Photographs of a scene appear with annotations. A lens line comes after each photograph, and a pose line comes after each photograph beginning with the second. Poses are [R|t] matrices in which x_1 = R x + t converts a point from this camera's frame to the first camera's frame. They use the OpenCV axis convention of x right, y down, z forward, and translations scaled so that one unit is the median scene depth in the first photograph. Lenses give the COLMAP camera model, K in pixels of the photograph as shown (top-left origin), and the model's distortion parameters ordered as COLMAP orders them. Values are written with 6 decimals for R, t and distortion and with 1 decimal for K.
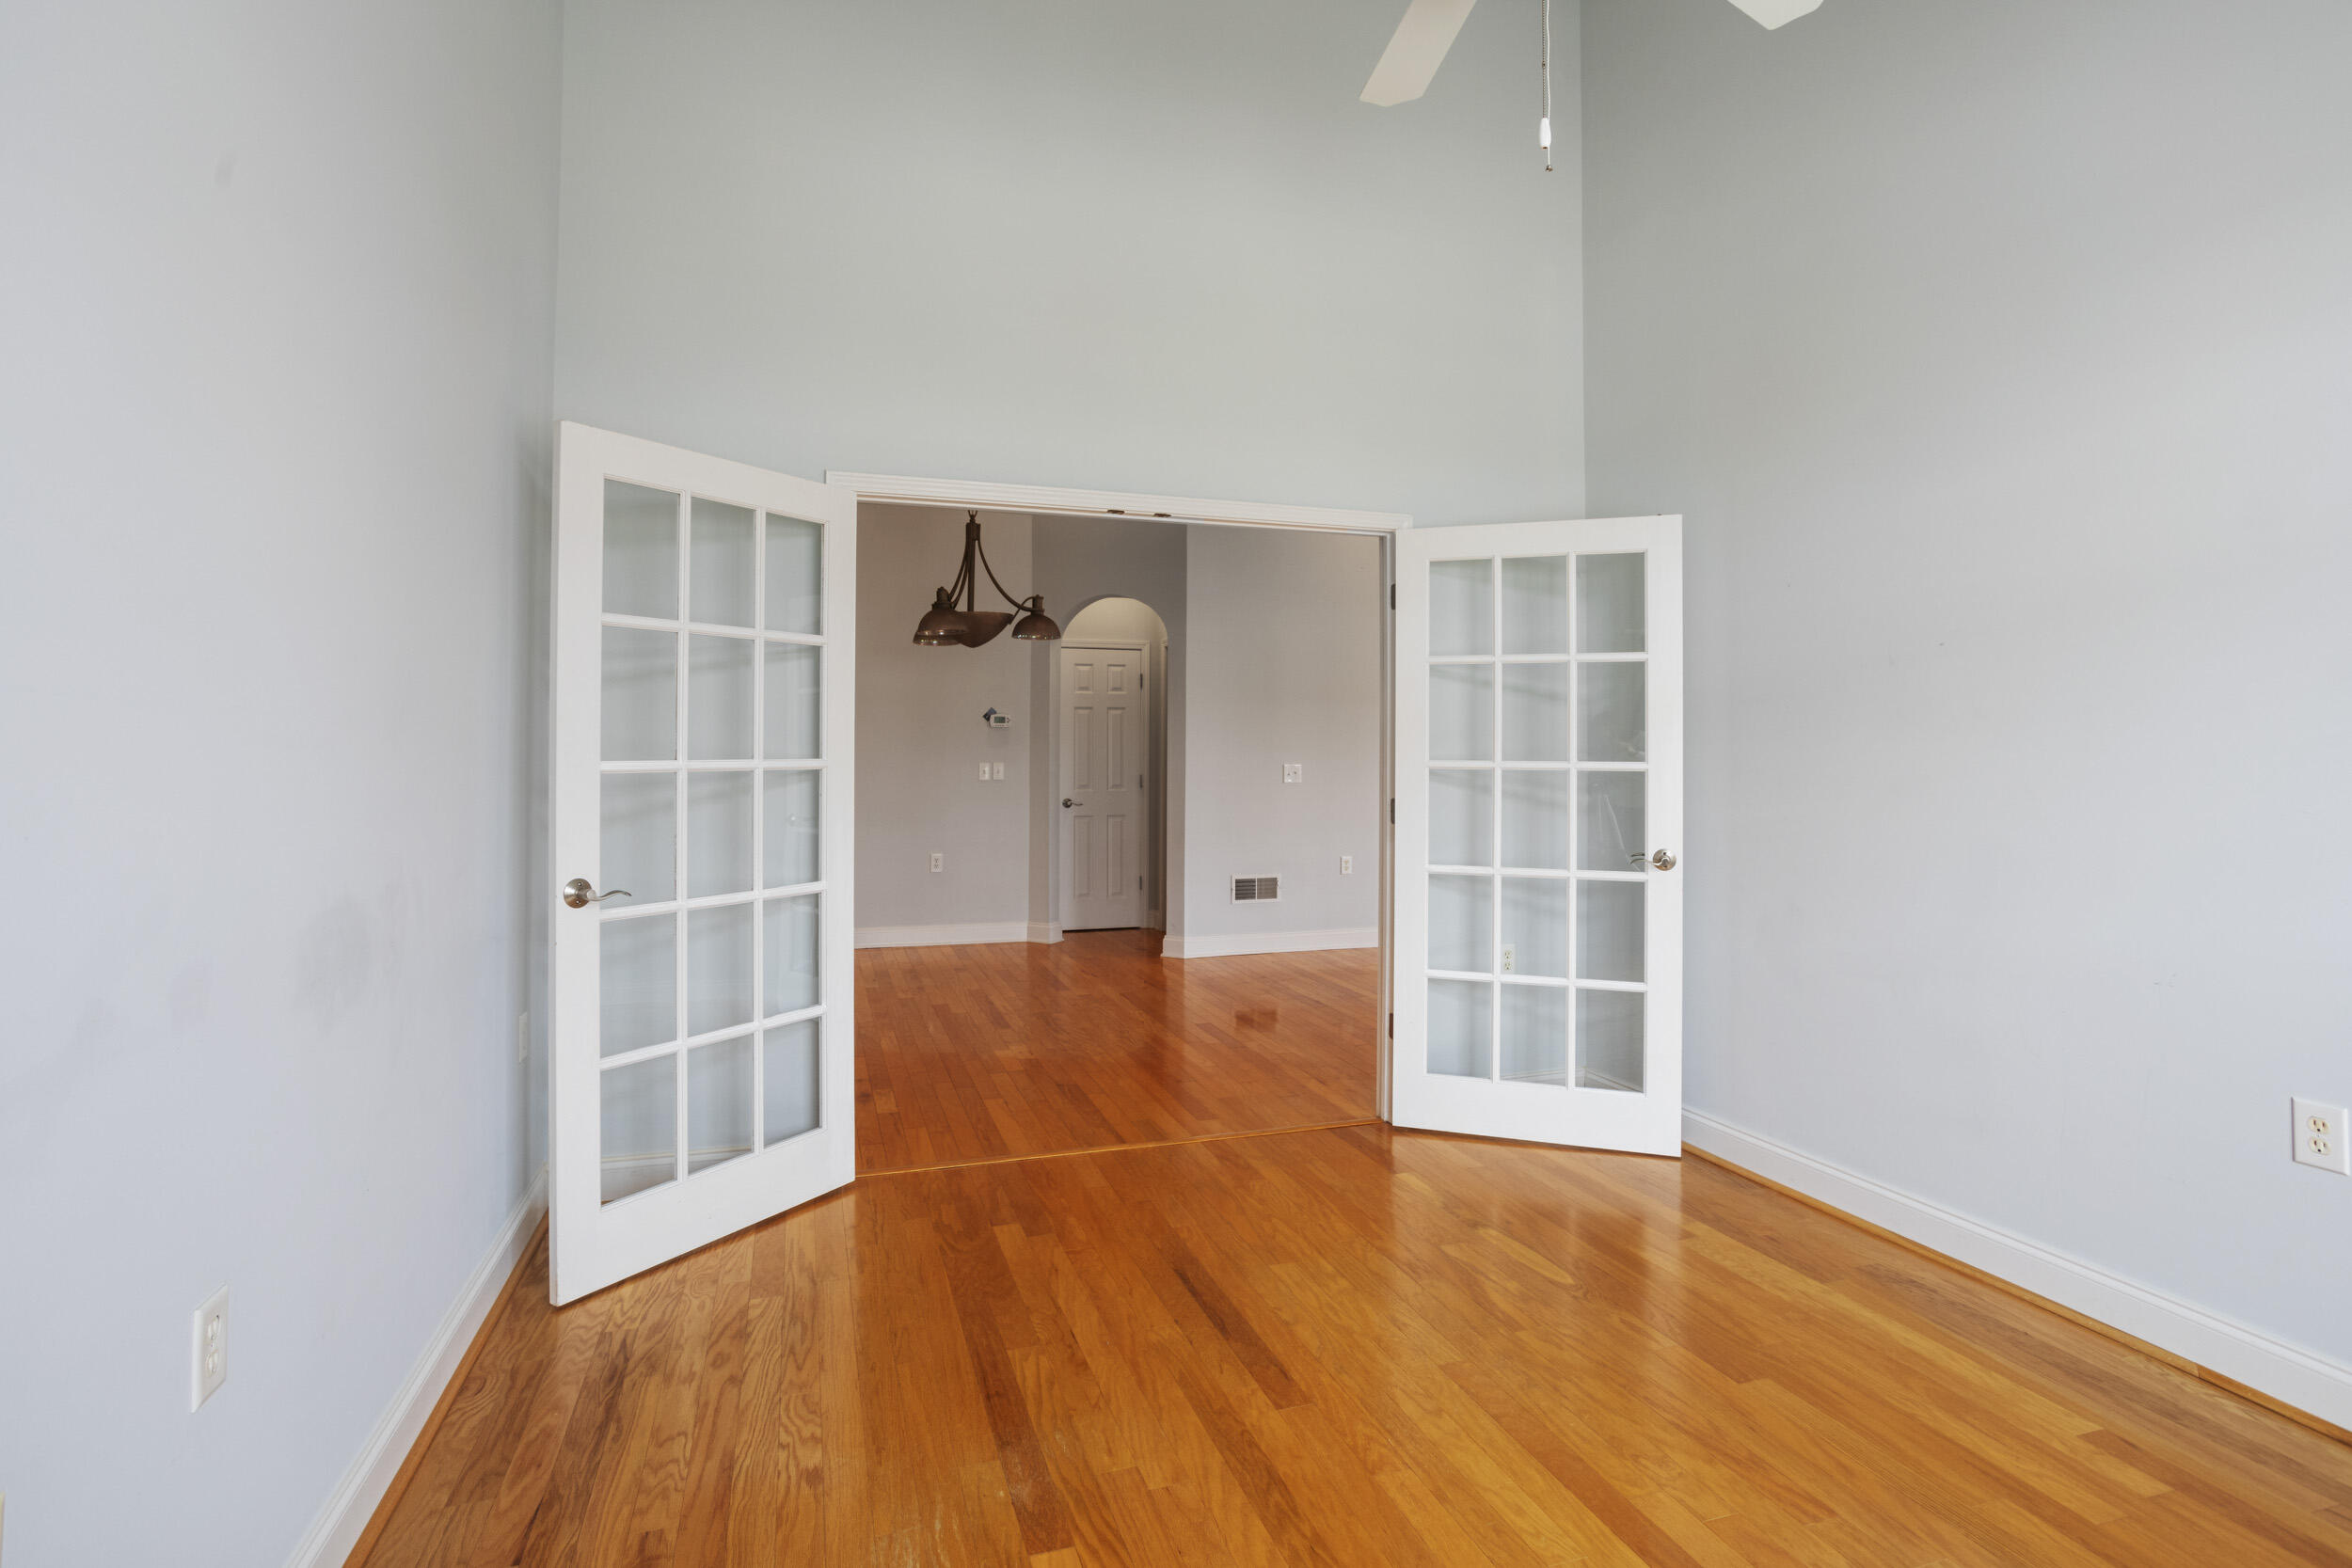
lens RADIAL K [[1190.5, 0, 1181.4], [0, 1190.5, 775.6], [0, 0, 1]] dist [-0.026137, 0.007020]
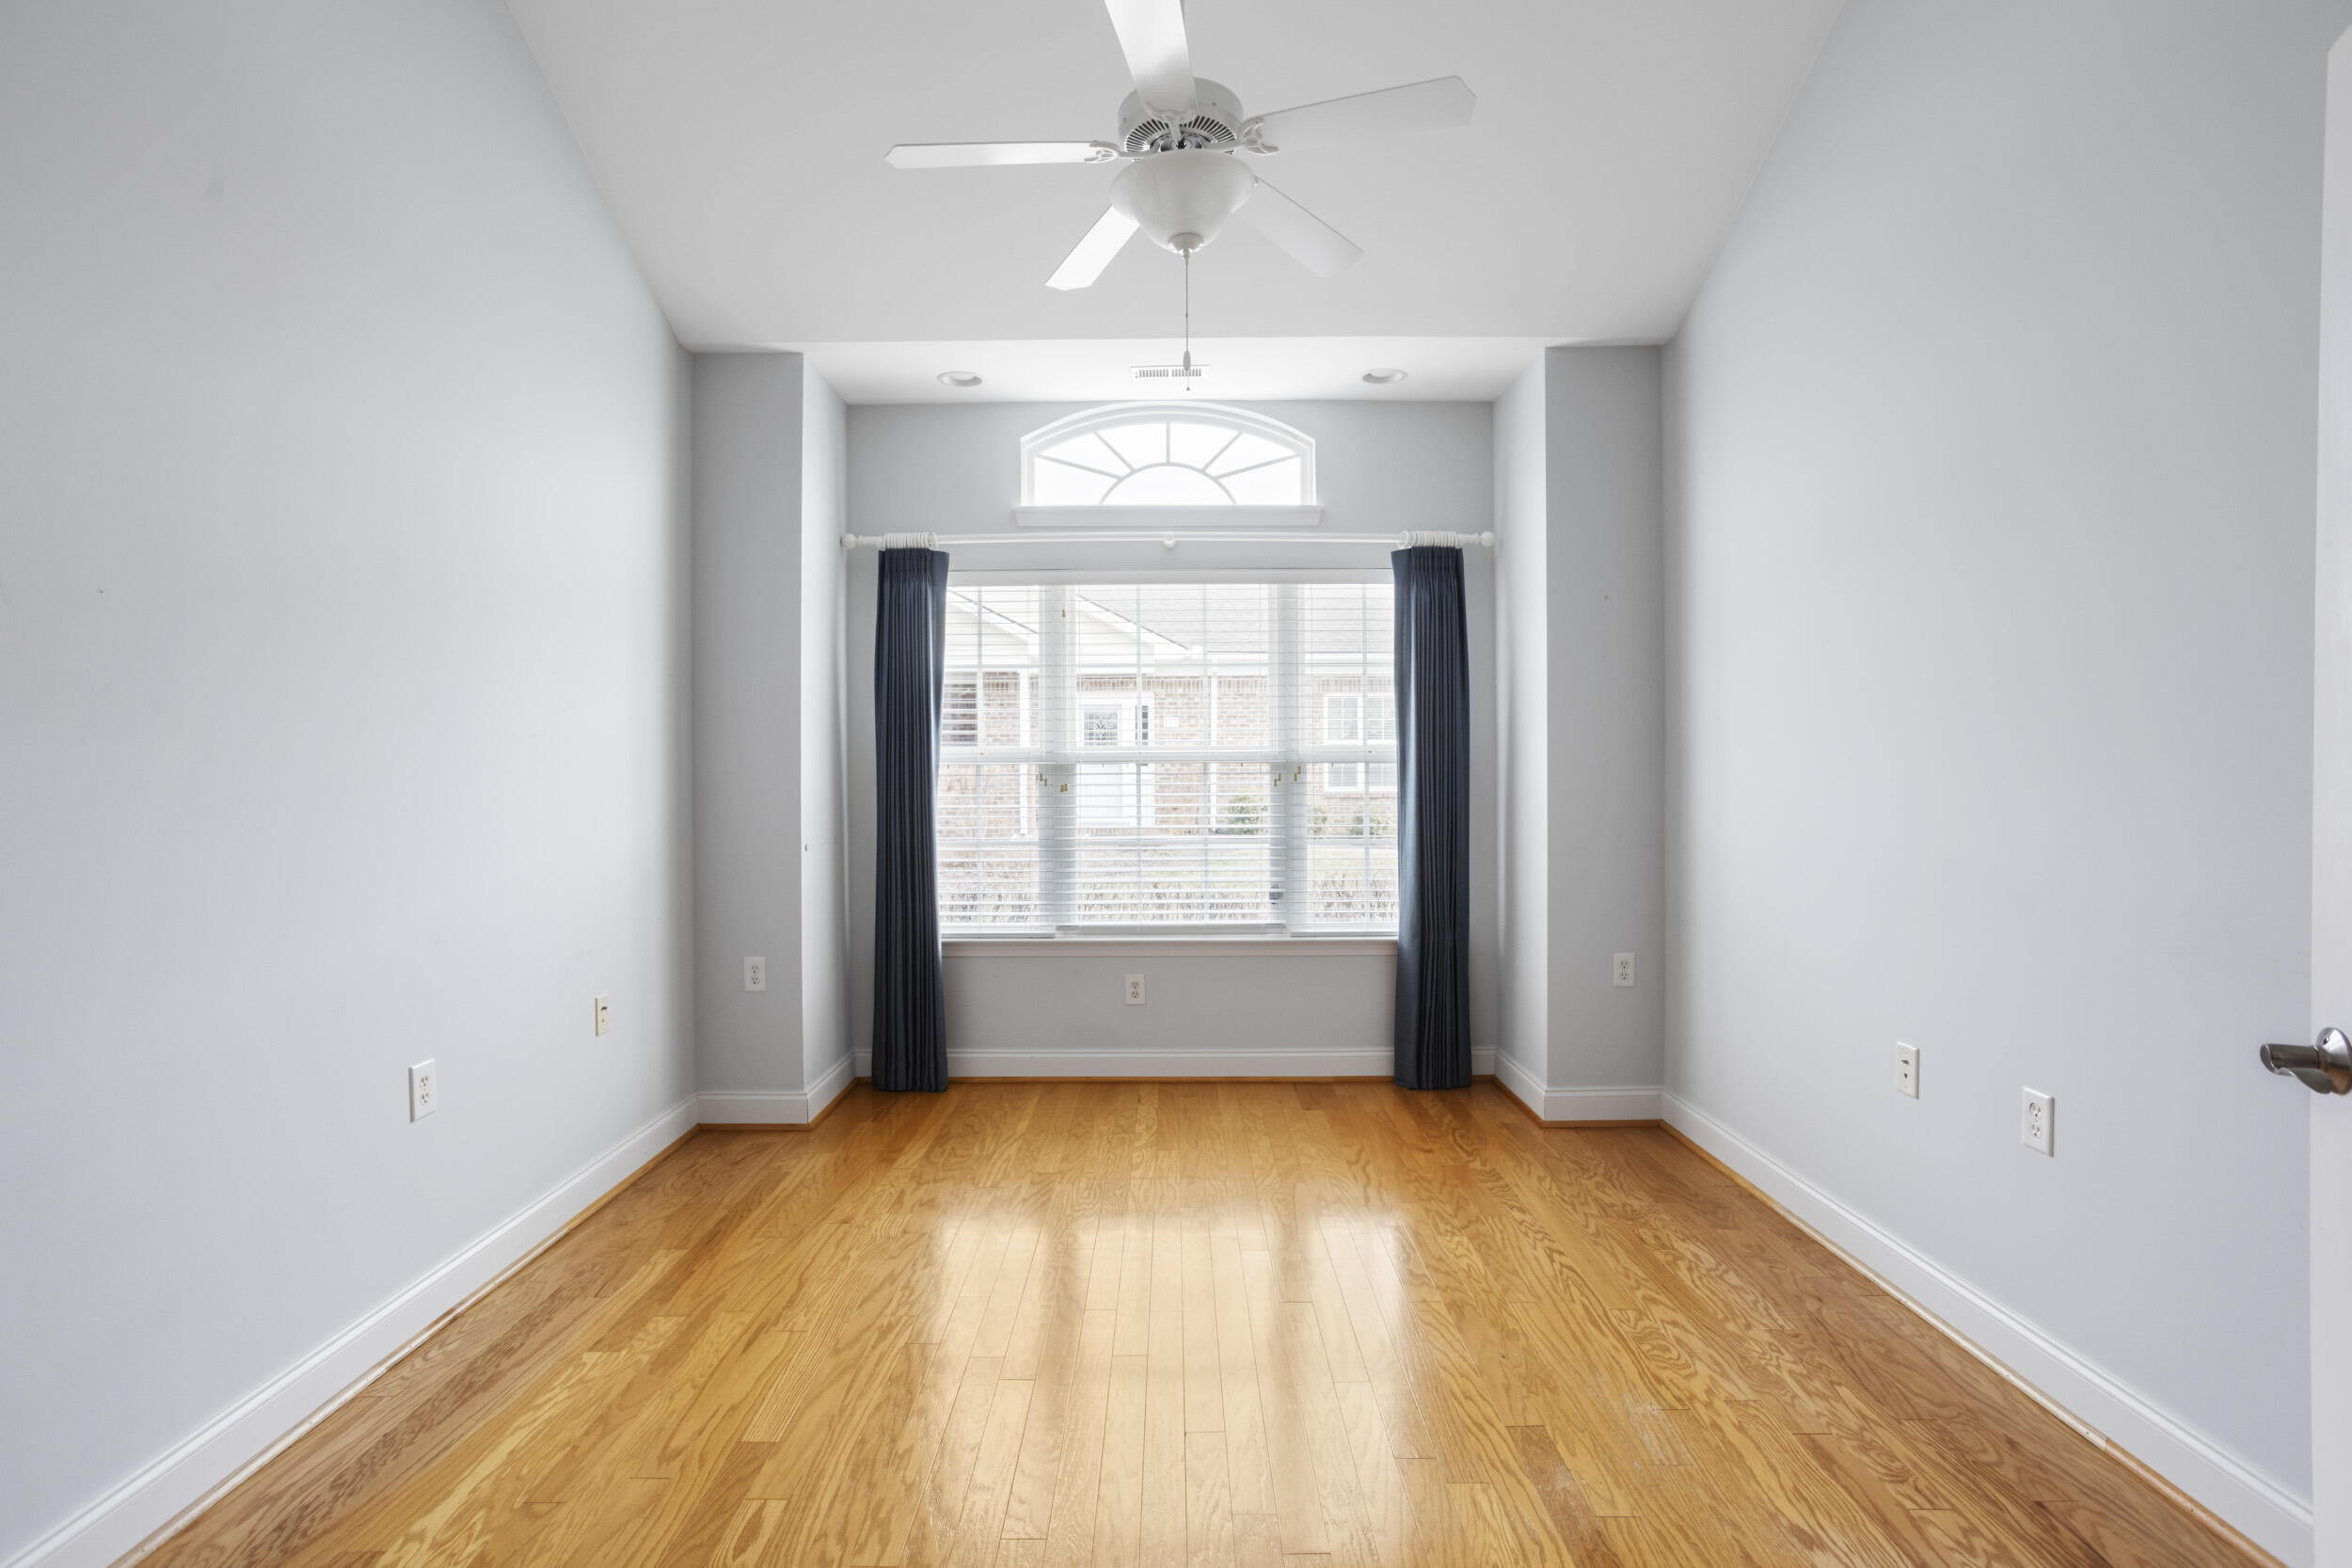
lens RADIAL K [[1190.5, 0, 1158.6], [0, 1190.5, 791.4], [0, 0, 1]] dist [-0.026137, 0.007020]
pose [[-0.949912, -0.003227, 0.312502, -0.111770], [0.006672, 0.999509, 0.030601, -0.027456], [-0.312447, 0.031153, -0.949424, 1.936870]]
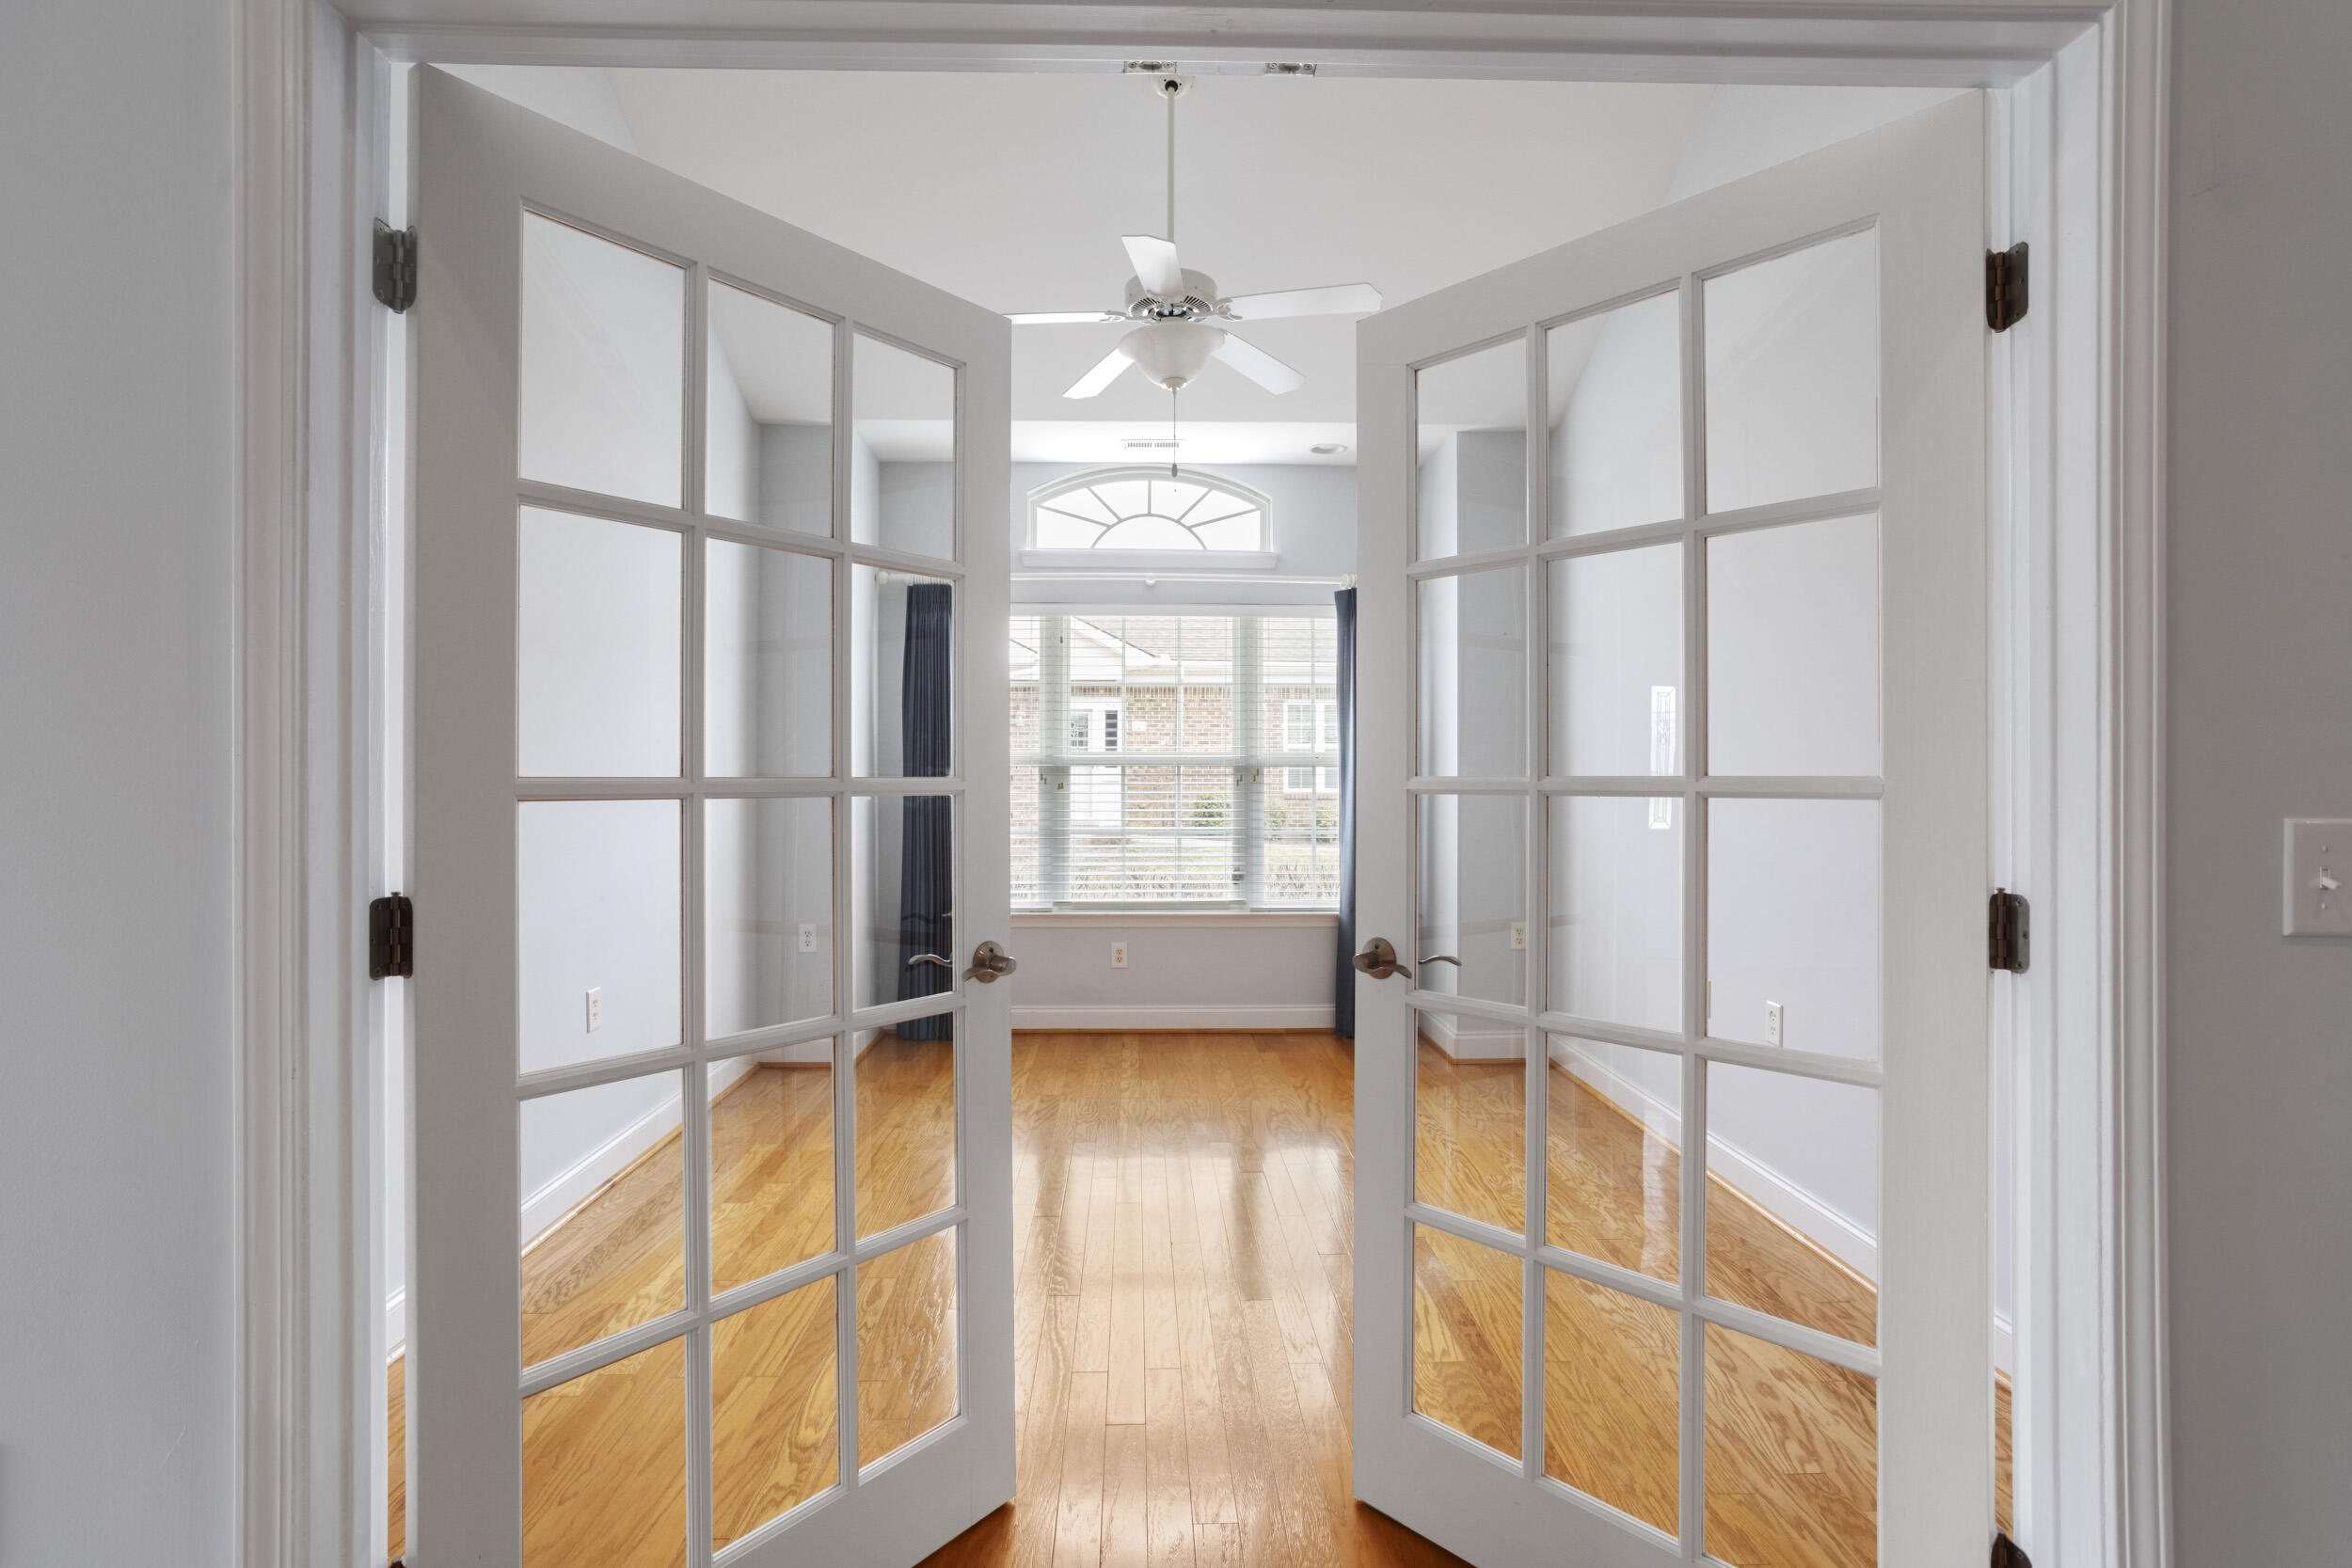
lens RADIAL K [[1190.5, 0, 1176.5], [0, 1190.5, 768.7], [0, 0, 1]] dist [-0.026137, 0.007020]
pose [[-0.963250, -0.003678, 0.268582, -0.206754], [-0.000961, 0.999947, 0.010246, -0.033125], [-0.268605, 0.009612, -0.963202, 2.355238]]
